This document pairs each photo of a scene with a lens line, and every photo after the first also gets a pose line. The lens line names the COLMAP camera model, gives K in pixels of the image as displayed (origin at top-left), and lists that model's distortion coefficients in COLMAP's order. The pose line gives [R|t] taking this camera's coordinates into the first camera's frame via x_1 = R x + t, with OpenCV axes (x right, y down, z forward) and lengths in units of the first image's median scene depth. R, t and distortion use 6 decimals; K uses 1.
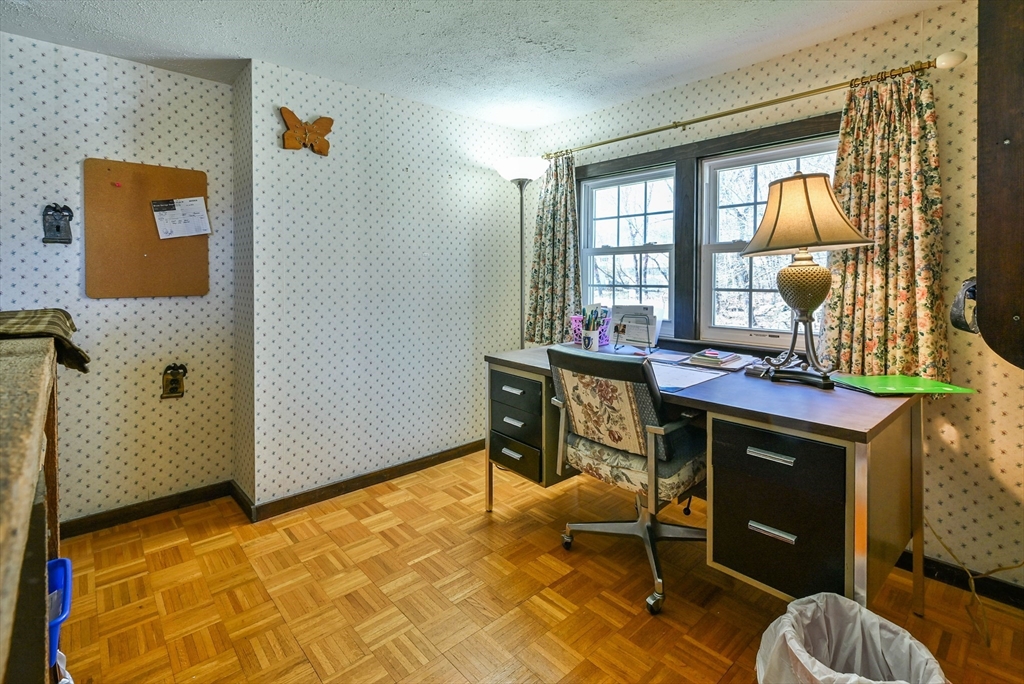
lens RADIAL K [[476.9, 0, 523.3], [0, 476.9, 288.4], [0, 0, 1]] dist [-0.003068, -0.000465]
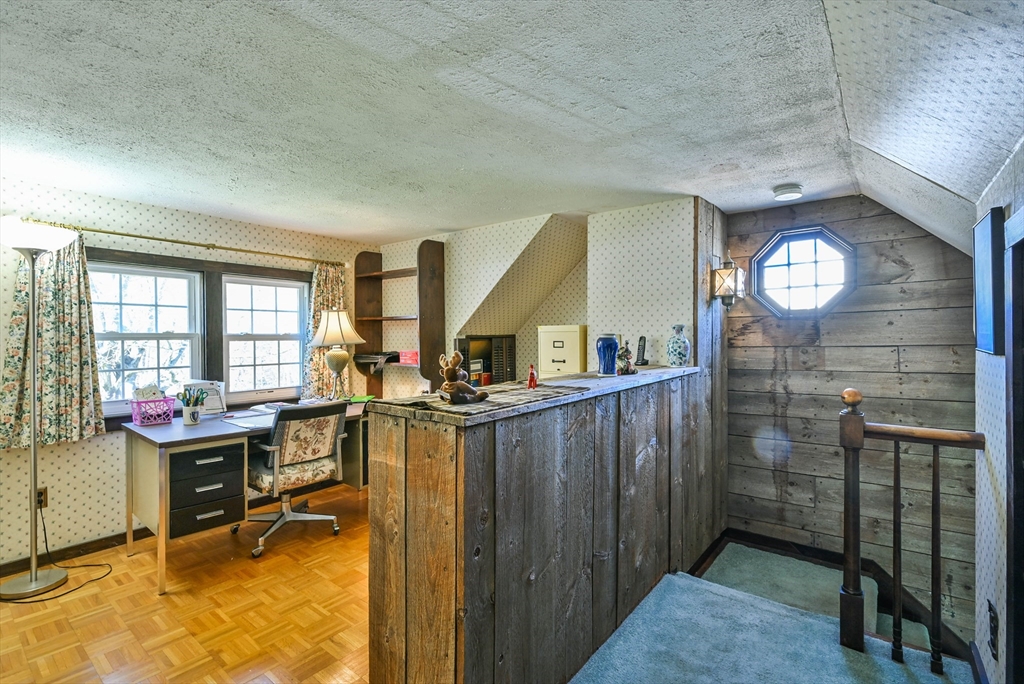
lens RADIAL K [[471.3, 0, 507.7], [0, 471.3, 339.0], [0, 0, 1]] dist [-0.001764, -0.000300]
pose [[-0.139701, -0.001448, 0.990193, -1.190997], [0.034108, 0.999398, 0.006273, -0.064539], [-0.989606, 0.034650, -0.139568, 0.393752]]
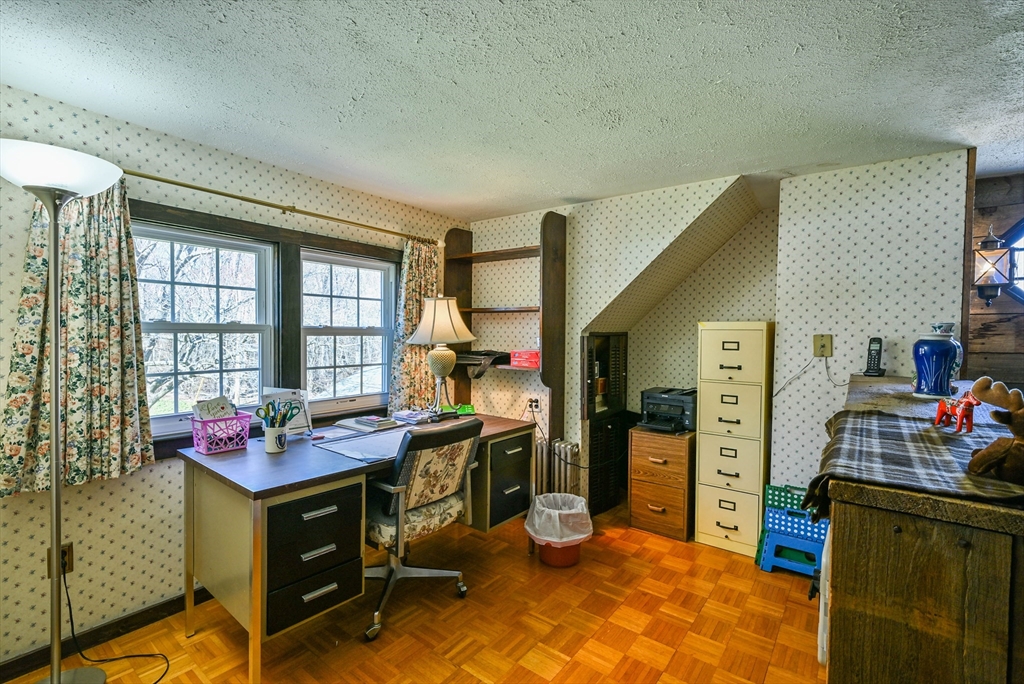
lens RADIAL K [[457.5, 0, 512.0], [0, 457.5, 342.0], [0, 0, 1]] dist [-0.000115, -0.000183]
pose [[-0.156368, -0.017575, 0.987542, -0.767558], [0.019419, 0.999594, 0.020864, -0.076729], [-0.987508, 0.022439, -0.155964, 0.741726]]
